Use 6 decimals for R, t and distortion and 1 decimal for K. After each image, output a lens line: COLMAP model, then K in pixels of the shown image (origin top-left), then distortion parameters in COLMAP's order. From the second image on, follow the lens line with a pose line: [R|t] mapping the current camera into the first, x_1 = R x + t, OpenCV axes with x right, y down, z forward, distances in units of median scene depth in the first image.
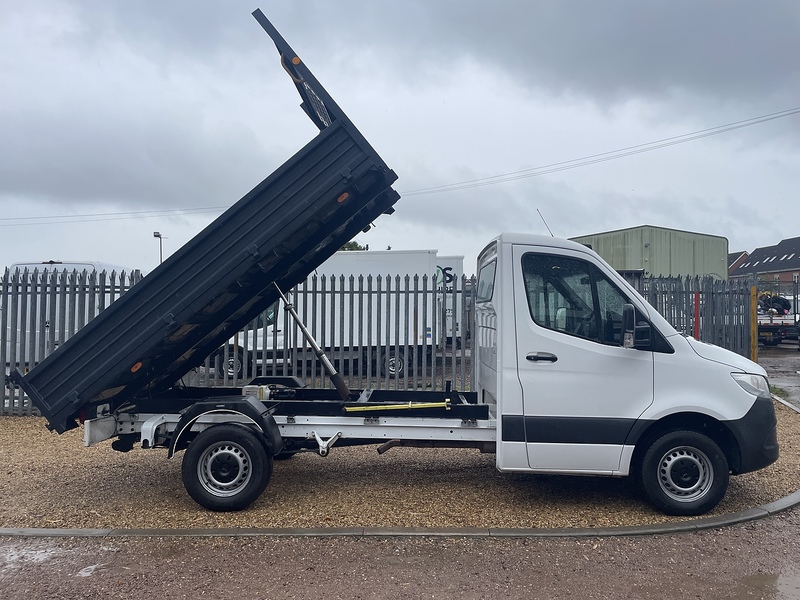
lens RADIAL K [[610.0, 0, 400.7], [0, 610.0, 284.1], [0, 0, 1]] dist [0.074890, -0.089360]
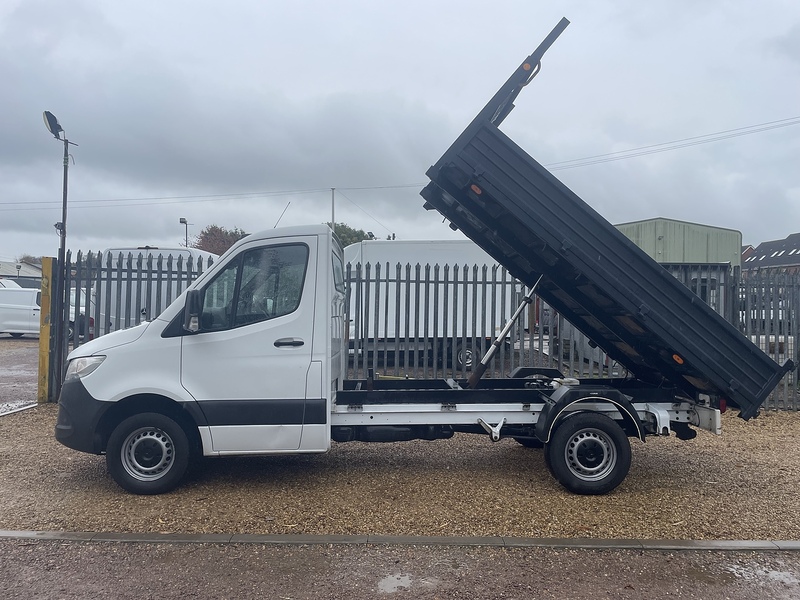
lens RADIAL K [[610.0, 0, 396.4], [0, 610.0, 288.0], [0, 0, 1]] dist [0.074890, -0.089360]
pose [[0.999915, 0.012867, 0.002199, -0.374040], [-0.012914, 0.999651, 0.023025, 0.002036], [-0.001902, -0.023051, 0.999732, 0.073311]]
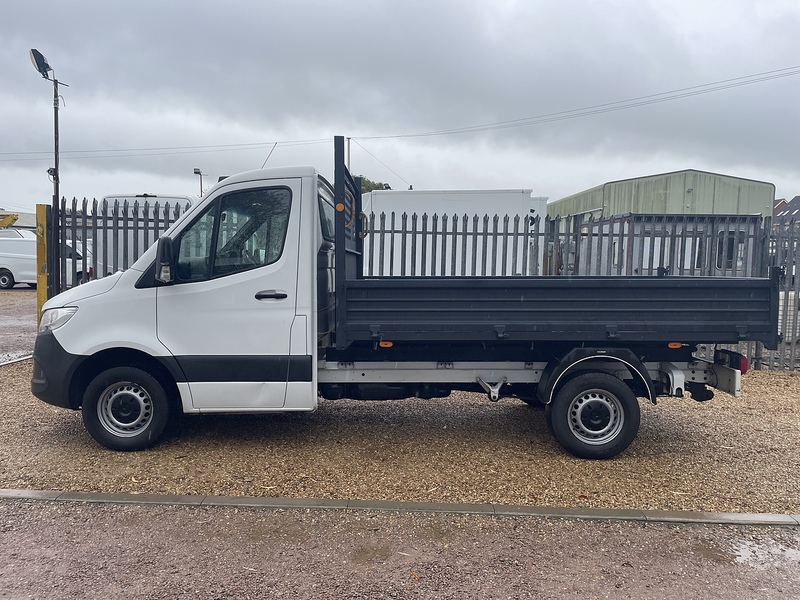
lens RADIAL K [[610.0, 0, 395.5], [0, 610.0, 295.8], [0, 0, 1]] dist [0.074890, -0.089360]
pose [[0.999283, 0.020983, -0.031527, -0.329641], [-0.017370, 0.993692, 0.110787, 0.011898], [0.033653, -0.110160, 0.993344, 0.153992]]
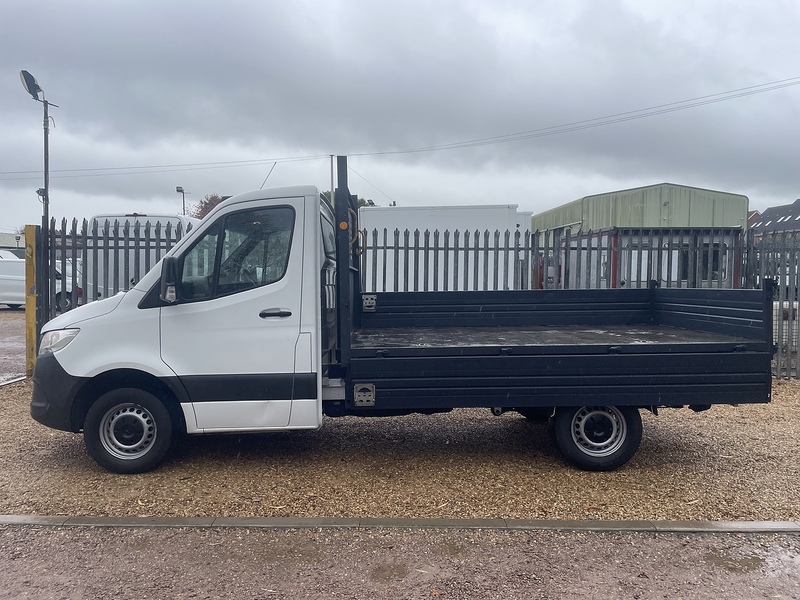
lens RADIAL K [[610.0, 0, 394.7], [0, 610.0, 291.5], [0, 0, 1]] dist [0.074890, -0.089360]
pose [[0.999977, 0.005701, -0.003660, -0.362177], [-0.005395, 0.996864, 0.078954, 0.009578], [0.004099, -0.078933, 0.996872, 0.145223]]
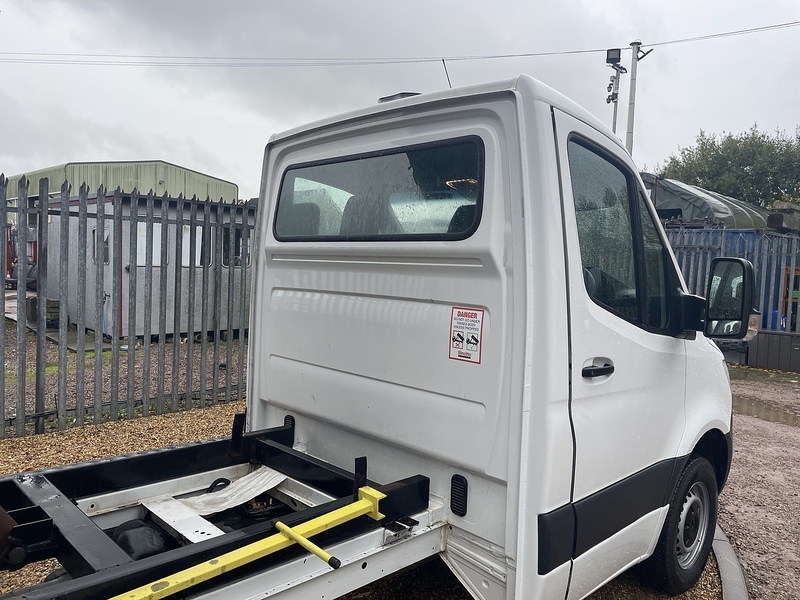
lens RADIAL K [[610.0, 0, 409.1], [0, 610.0, 308.1], [0, 0, 1]] dist [0.074890, -0.089360]
pose [[0.700281, -0.031507, 0.713172, -0.185234], [-0.064221, 0.992194, 0.106894, 0.032811], [-0.710973, -0.120657, 0.692791, 0.750564]]
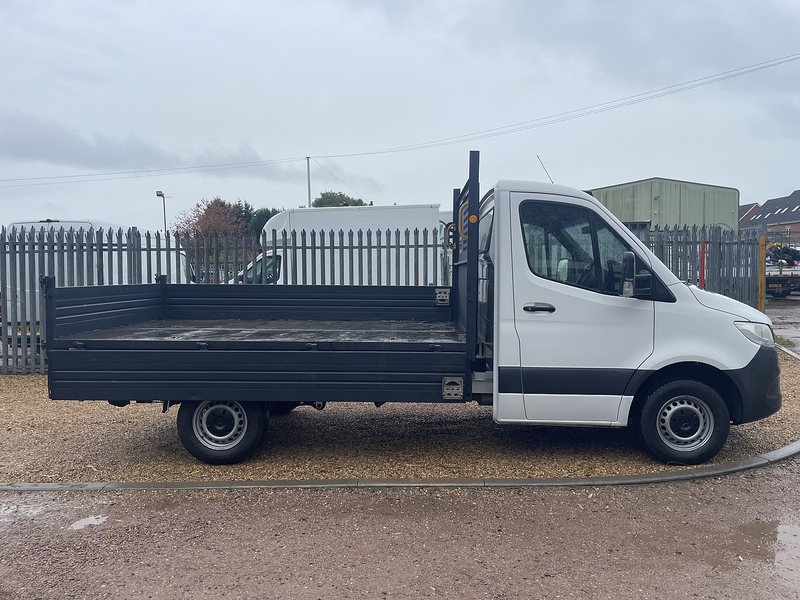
lens RADIAL K [[610.0, 0, 400.4], [0, 610.0, 287.0], [0, 0, 1]] dist [0.074890, -0.089360]
pose [[0.999845, -0.012153, -0.012726, 0.021513], [0.013055, 0.997219, 0.073373, 0.011052], [0.011799, -0.073528, 0.997223, 0.027150]]
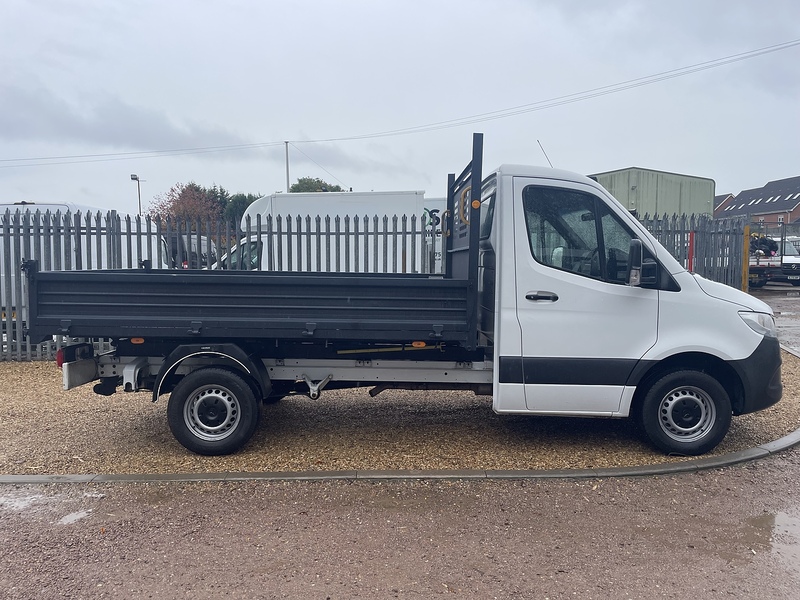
lens RADIAL K [[610.0, 0, 392.7], [0, 610.0, 291.2], [0, 0, 1]] dist [0.074890, -0.089360]
pose [[0.999900, -0.005124, 0.013151, -0.012853], [0.003778, 0.994945, 0.100353, 0.014124], [-0.013599, -0.100294, 0.994865, 0.055514]]
